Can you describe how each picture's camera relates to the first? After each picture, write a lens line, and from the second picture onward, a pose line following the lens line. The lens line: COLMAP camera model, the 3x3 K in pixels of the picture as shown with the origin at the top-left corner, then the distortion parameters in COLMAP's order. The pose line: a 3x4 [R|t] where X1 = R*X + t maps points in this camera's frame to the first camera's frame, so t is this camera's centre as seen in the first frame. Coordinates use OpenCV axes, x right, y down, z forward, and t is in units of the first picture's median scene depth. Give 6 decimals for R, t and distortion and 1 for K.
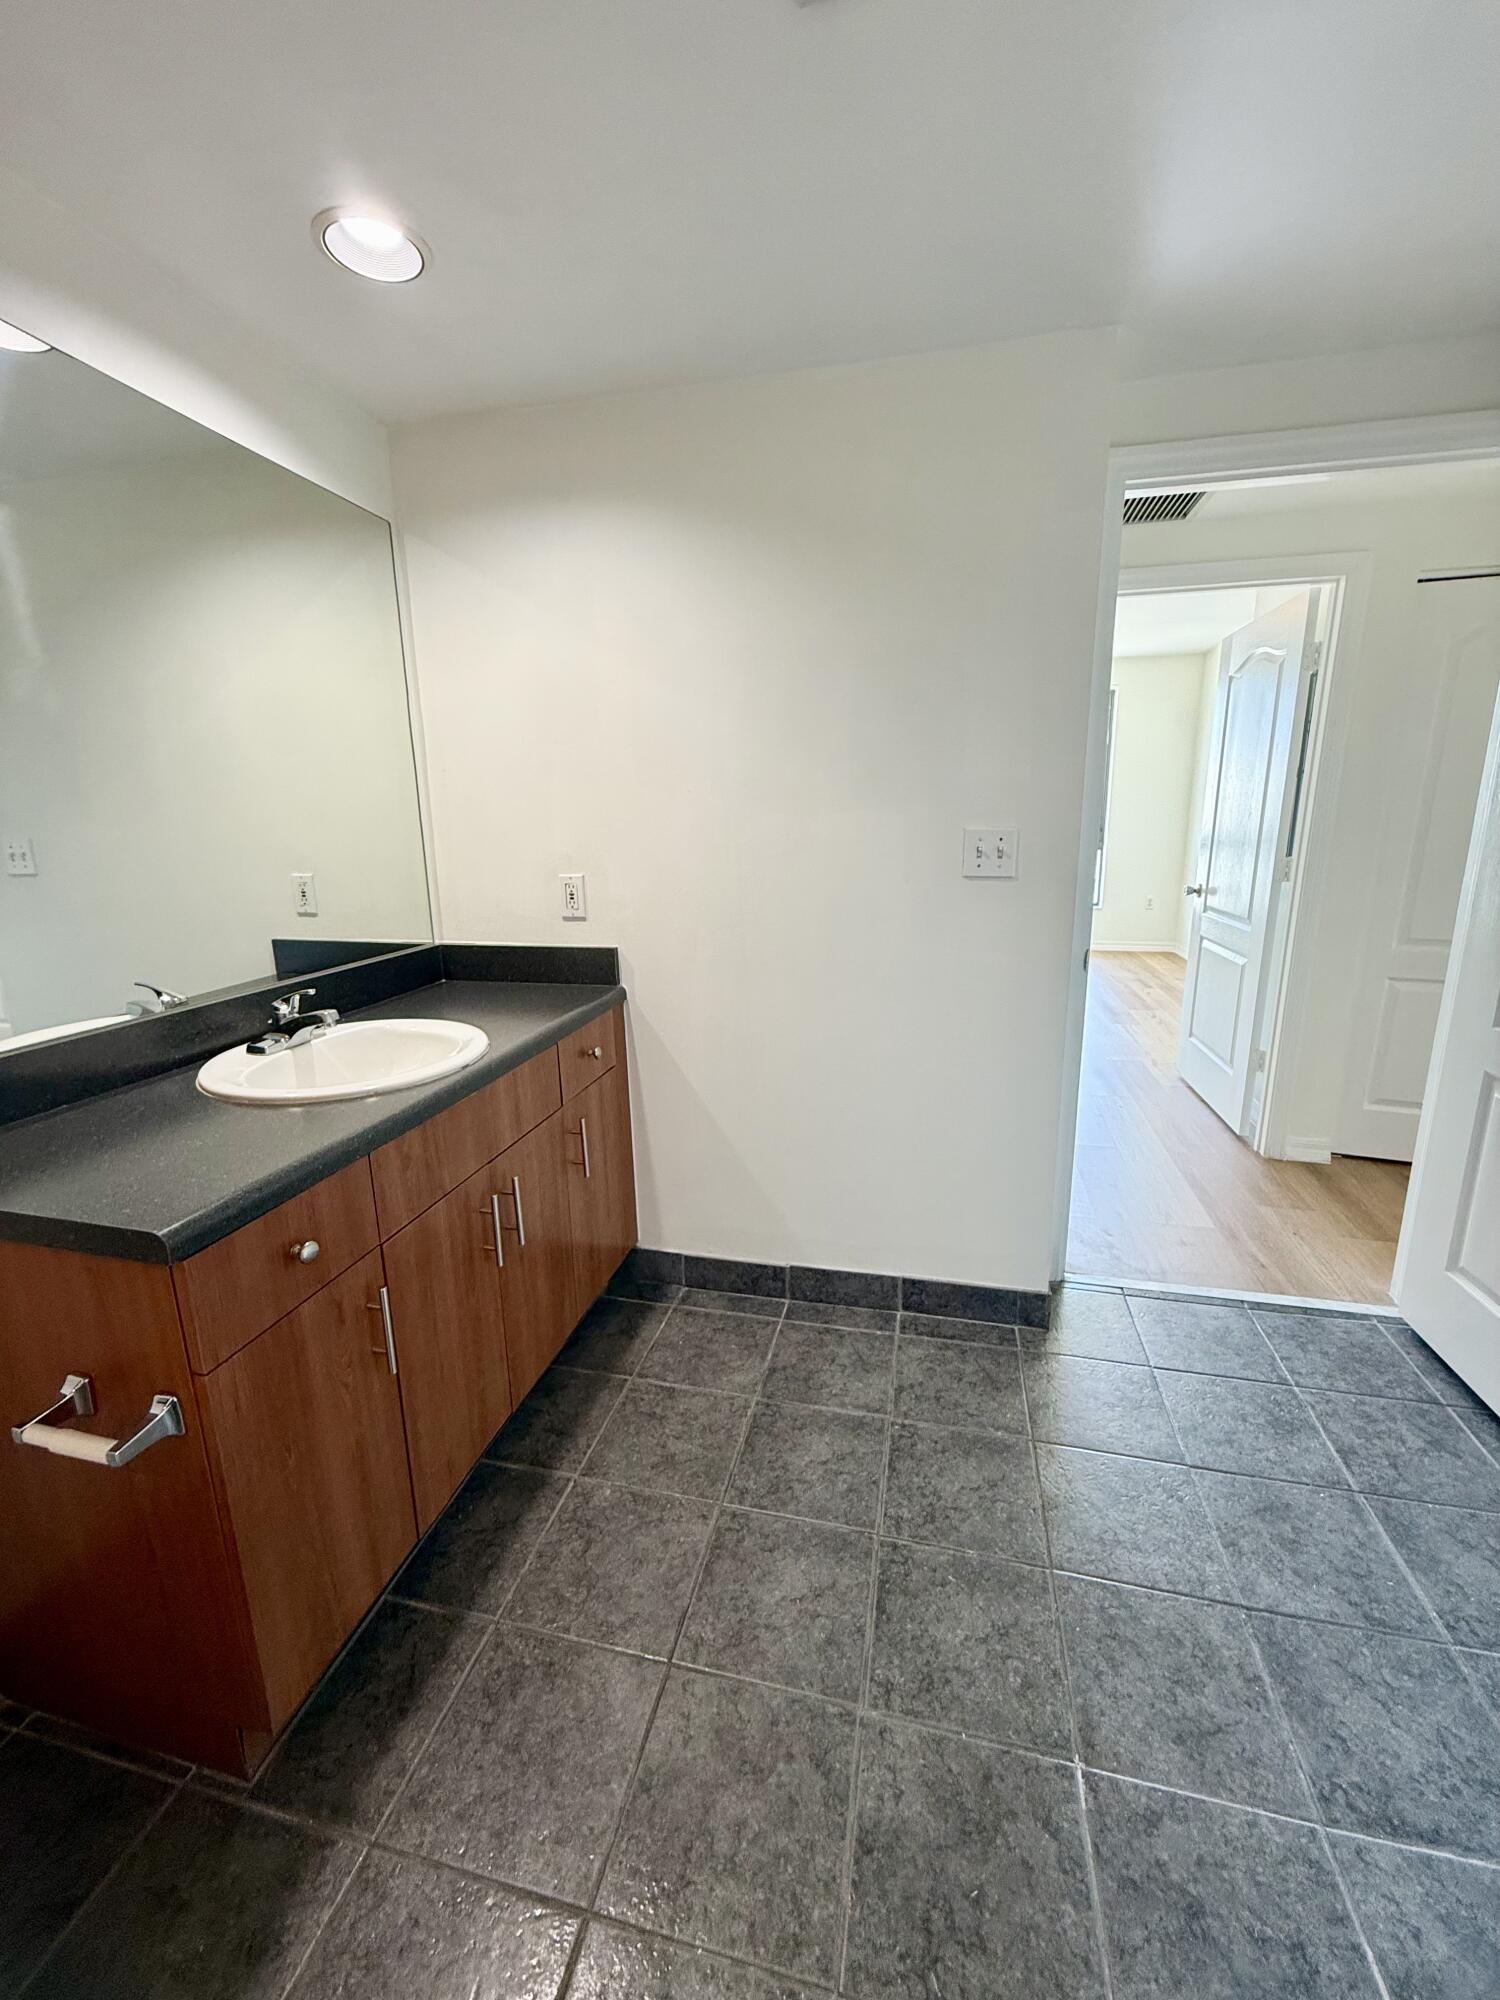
lens RADIAL K [[795.6, 0, 751.0], [0, 795.6, 1004.1], [0, 0, 1]] dist [-0.000672, 0.000511]
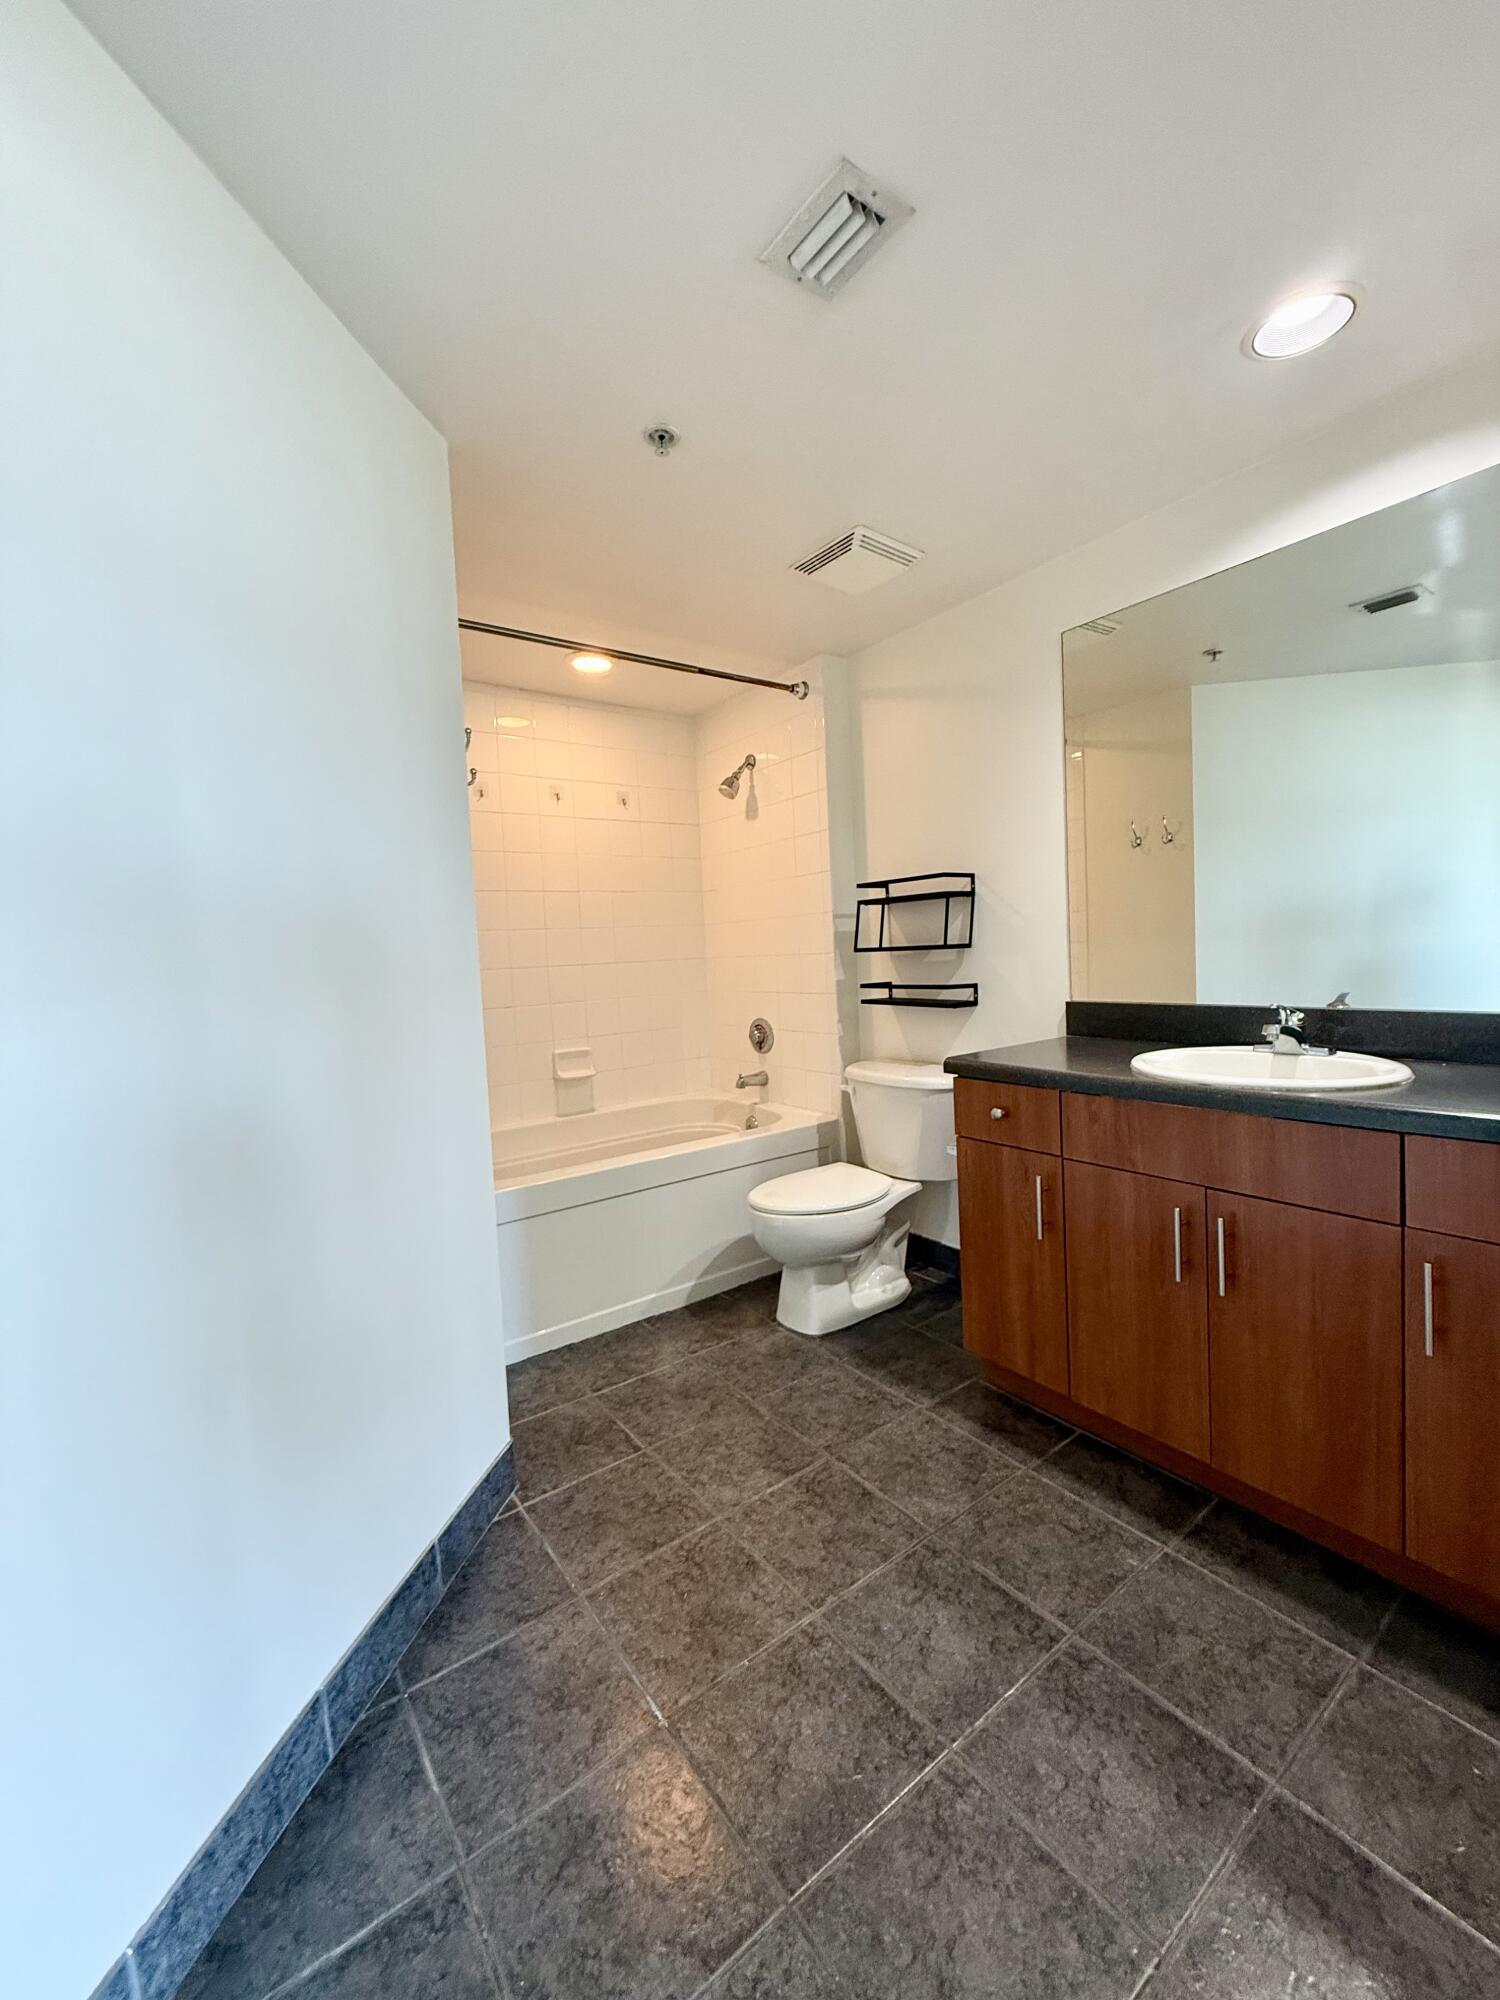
lens RADIAL K [[795.6, 0, 751.2], [0, 795.6, 993.9], [0, 0, 1]] dist [-0.000672, 0.000511]
pose [[-0.651315, 0.080087, -0.754569, 0.962491], [-0.120666, 0.970829, 0.207195, -0.217522], [0.749152, 0.226000, -0.622652, 1.384353]]
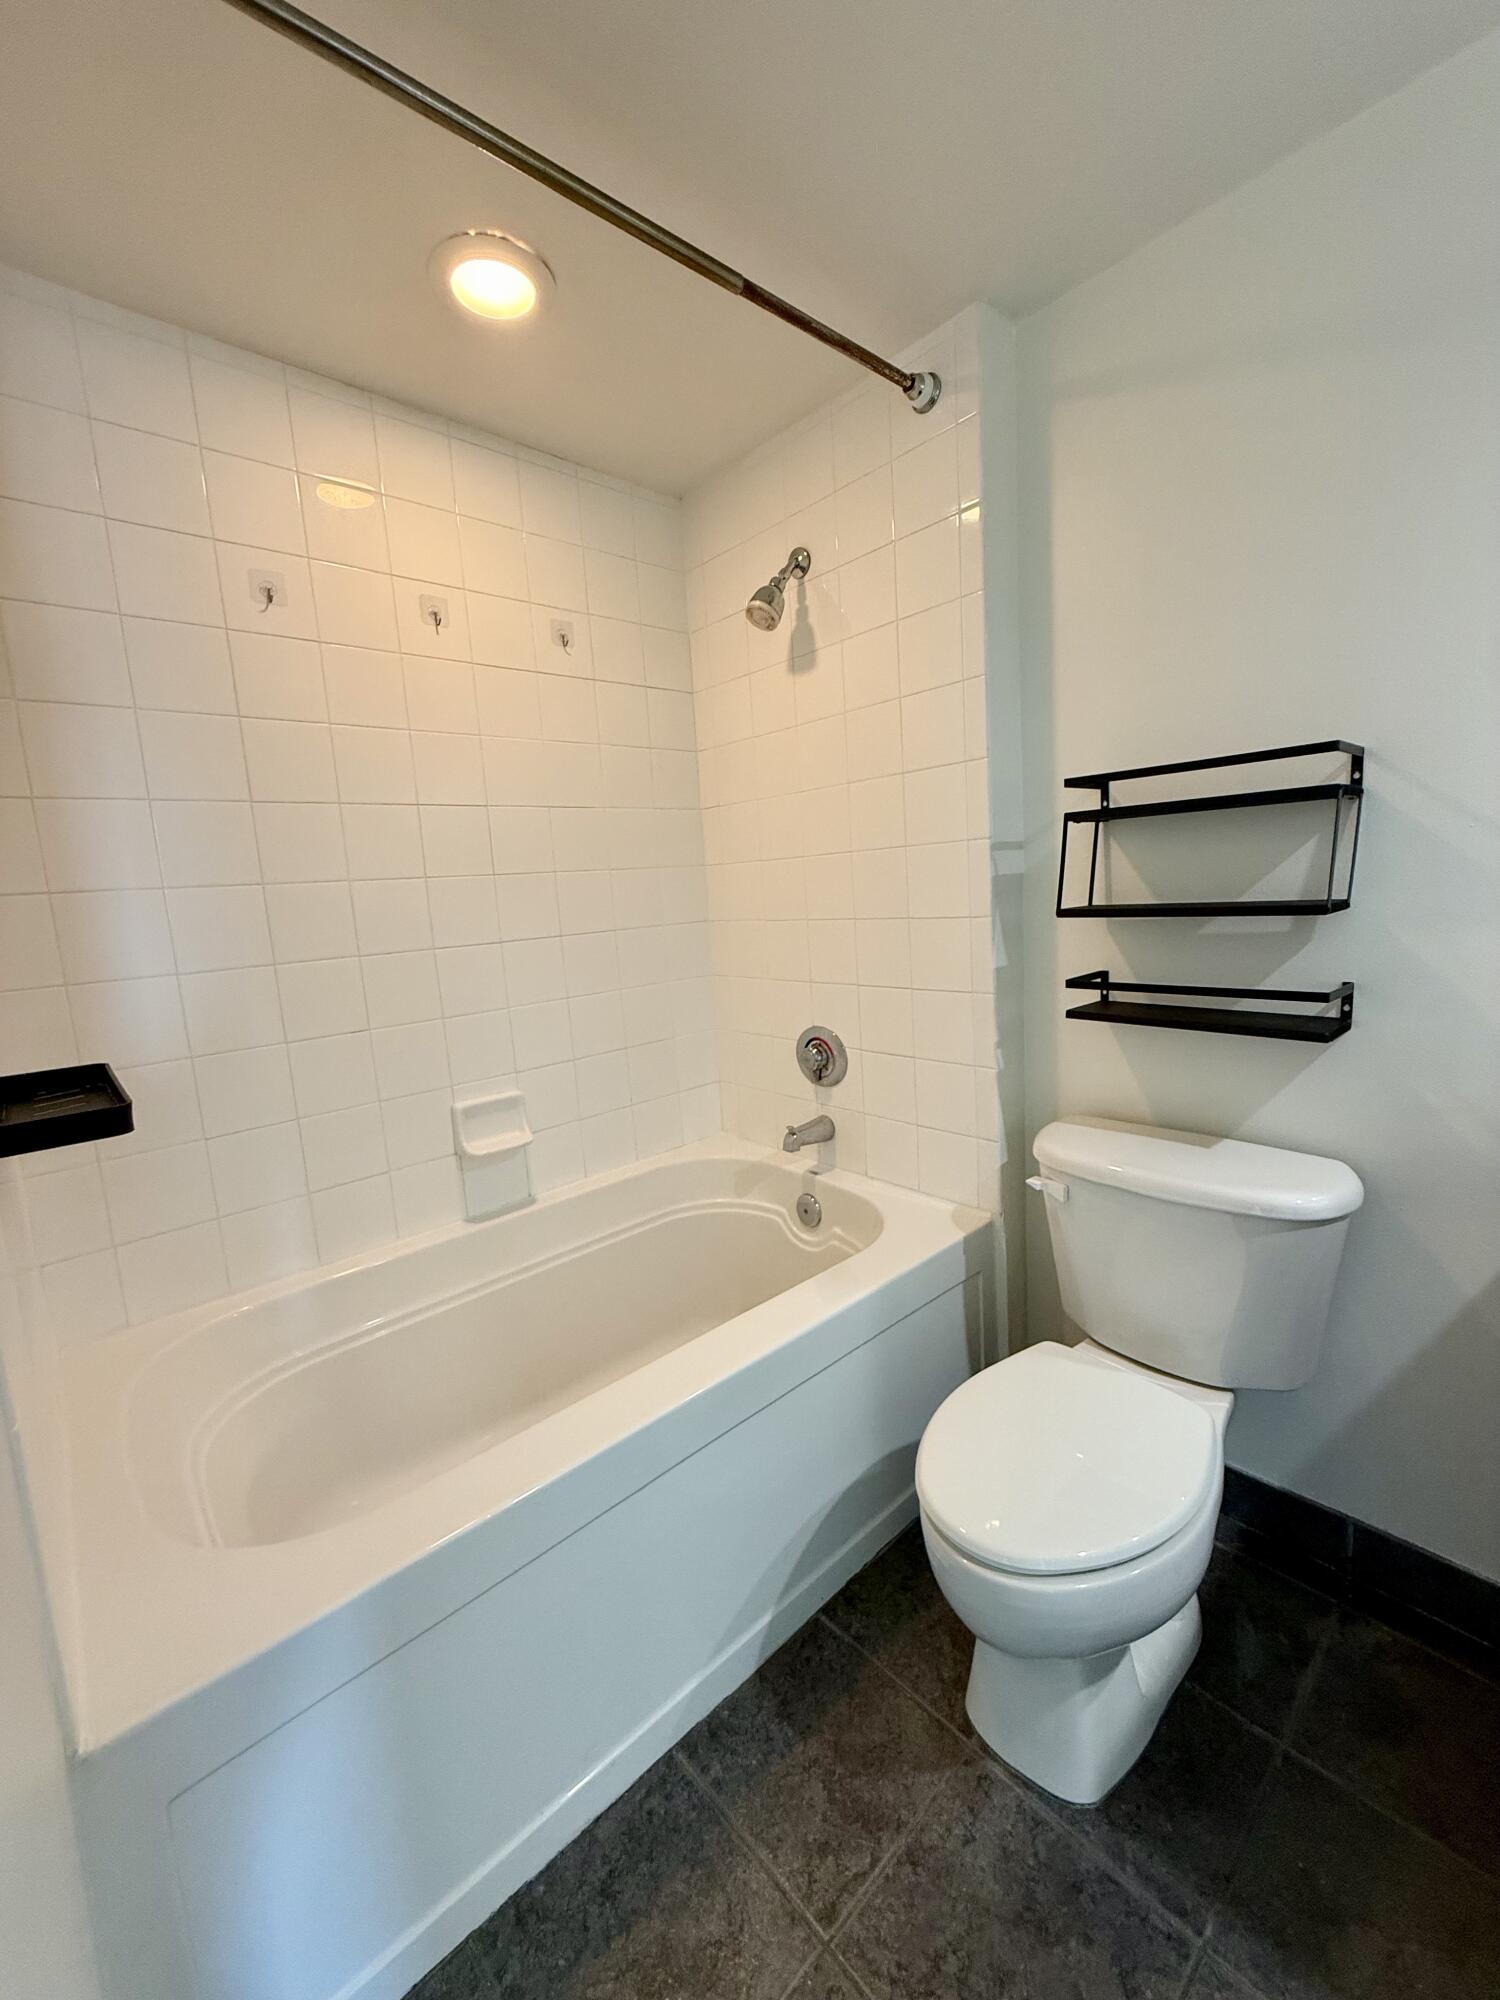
lens RADIAL K [[795.6, 0, 752.1], [0, 795.6, 998.2], [0, 0, 1]] dist [-0.000672, 0.000511]
pose [[-0.567145, 0.157821, -0.808356, 0.442266], [-0.123095, 0.954204, 0.272659, -0.093583], [0.814367, 0.254142, -0.521745, 0.701992]]
